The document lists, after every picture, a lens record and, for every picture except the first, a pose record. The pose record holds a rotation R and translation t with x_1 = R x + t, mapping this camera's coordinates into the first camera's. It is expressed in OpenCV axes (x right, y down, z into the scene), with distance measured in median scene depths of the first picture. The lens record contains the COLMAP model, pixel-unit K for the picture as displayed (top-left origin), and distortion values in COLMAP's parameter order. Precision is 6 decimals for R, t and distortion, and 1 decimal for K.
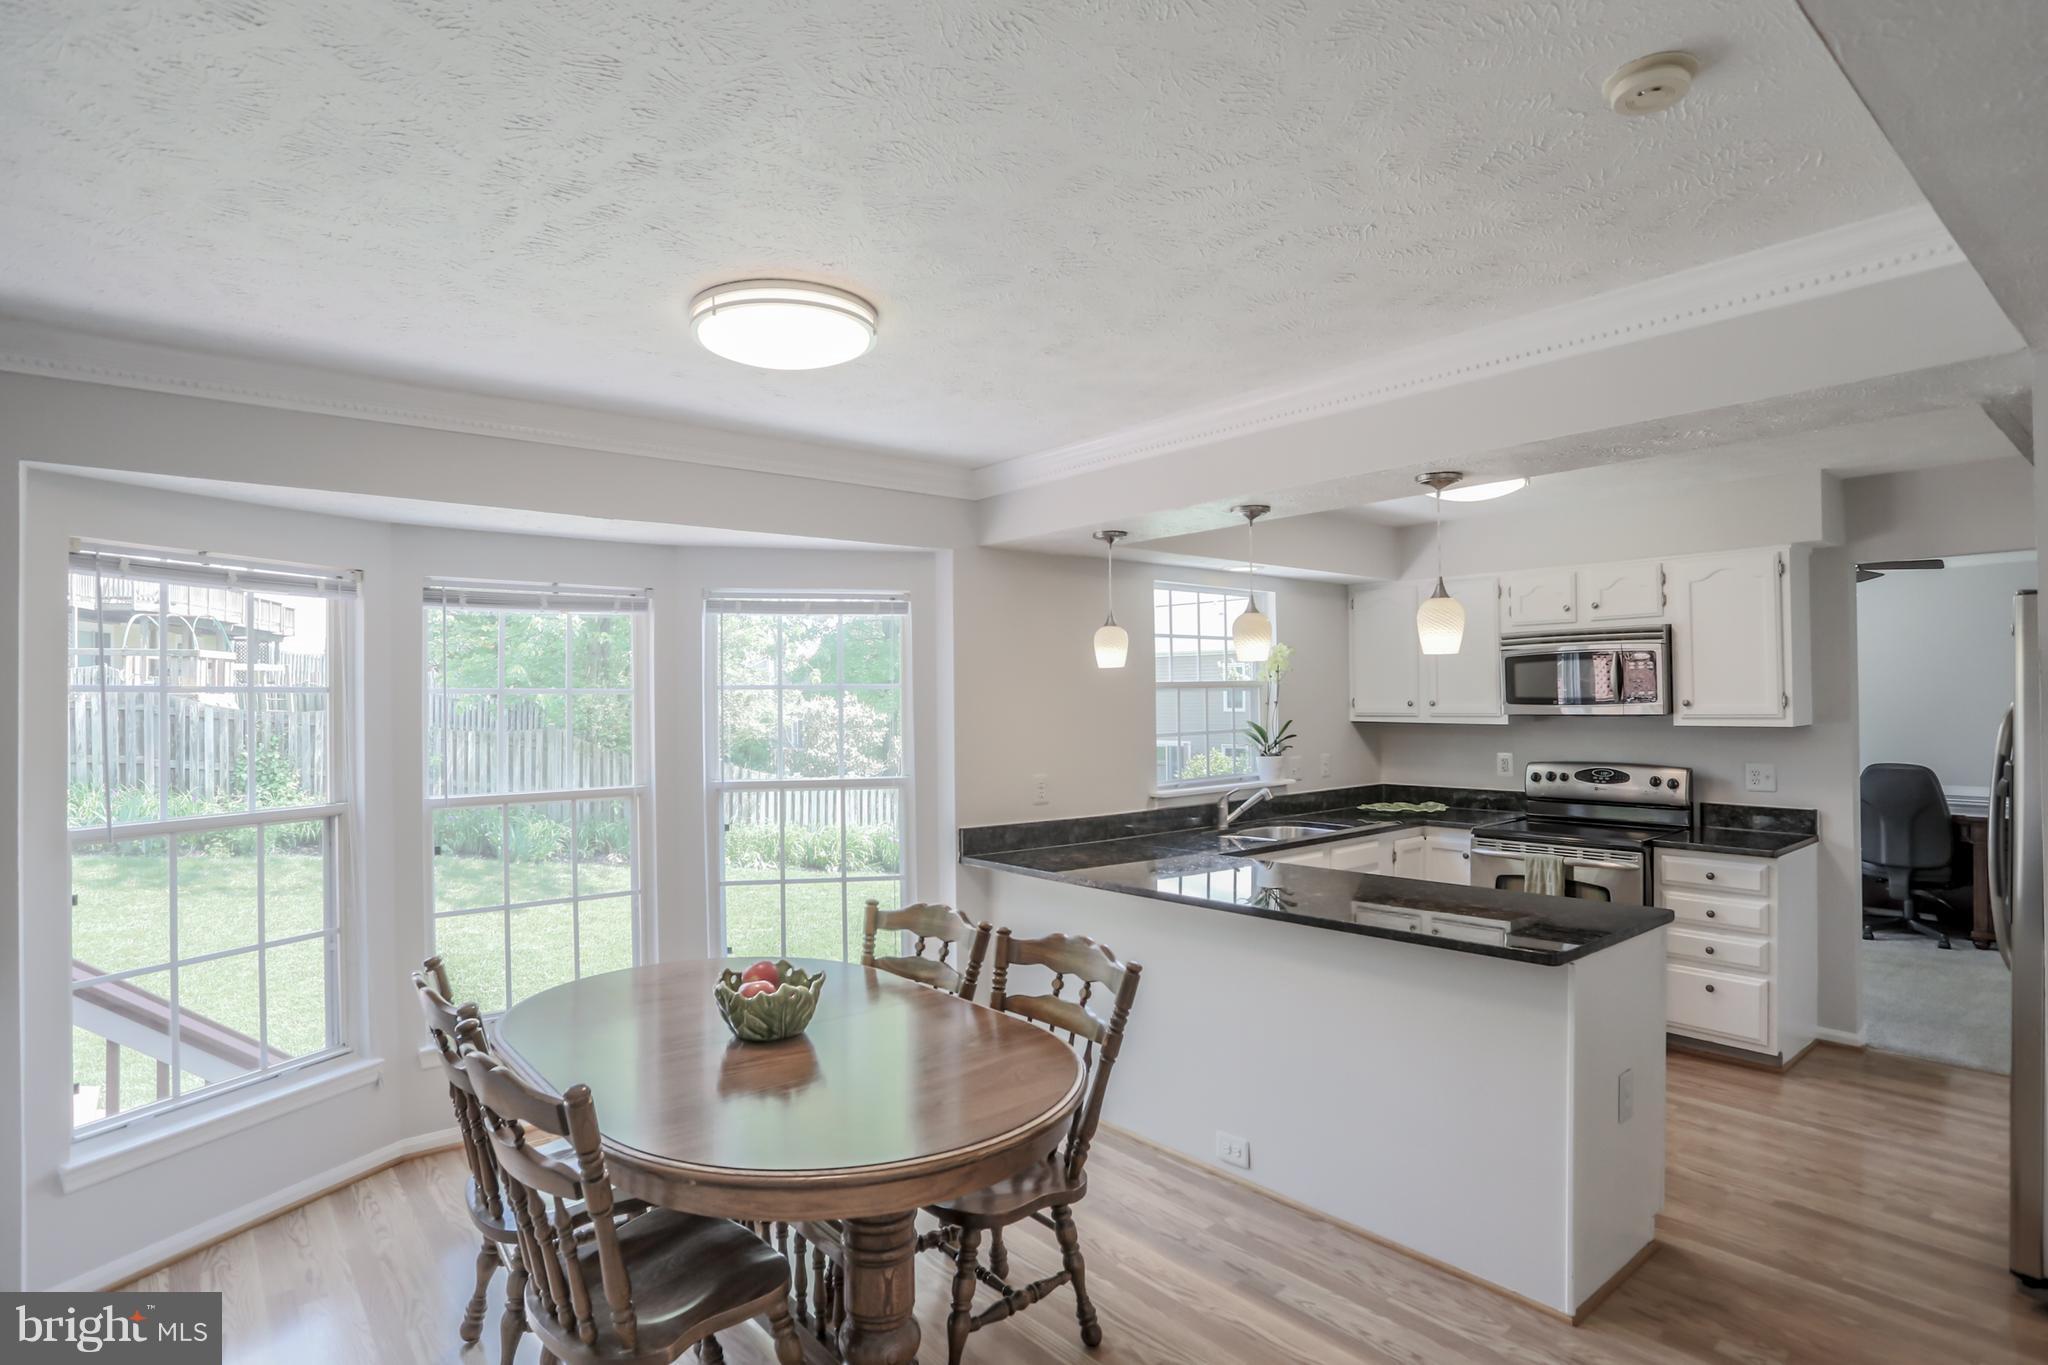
lens RADIAL K [[1045.3, 0, 1025.9], [0, 1045.3, 690.1], [0, 0, 1]] dist [-0.043226, 0.007709]
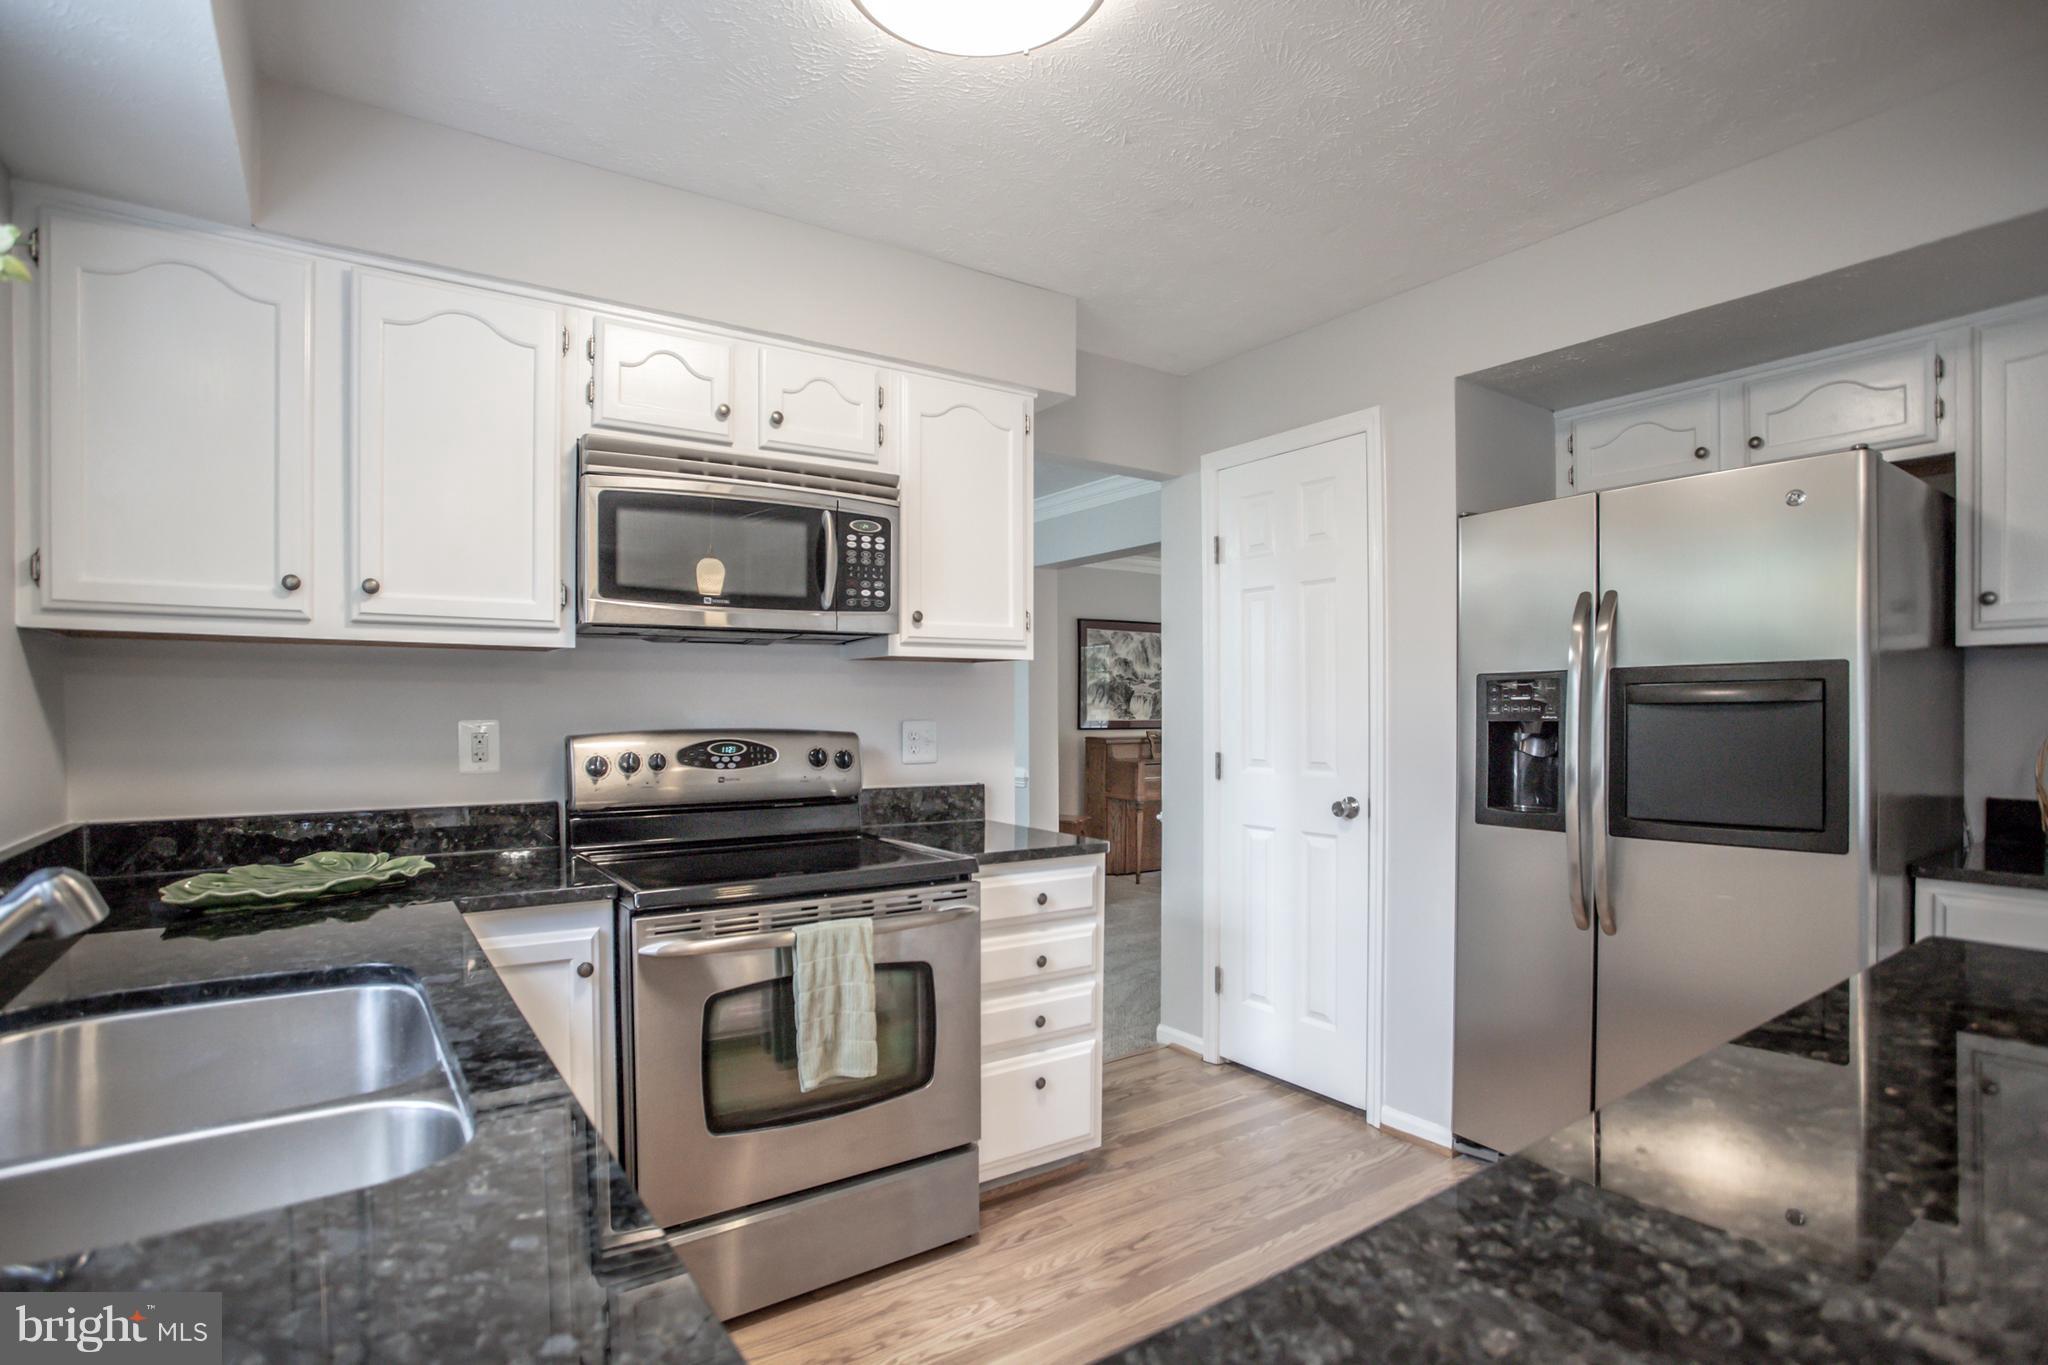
lens RADIAL K [[1045.3, 0, 1057.2], [0, 1045.3, 714.4], [0, 0, 1]] dist [-0.043226, 0.007709]
pose [[0.074024, 0.004218, 0.997248, 0.047230], [-0.007467, 0.999965, -0.003675, 0.062095], [-0.997229, -0.007174, 0.074053, 0.776471]]
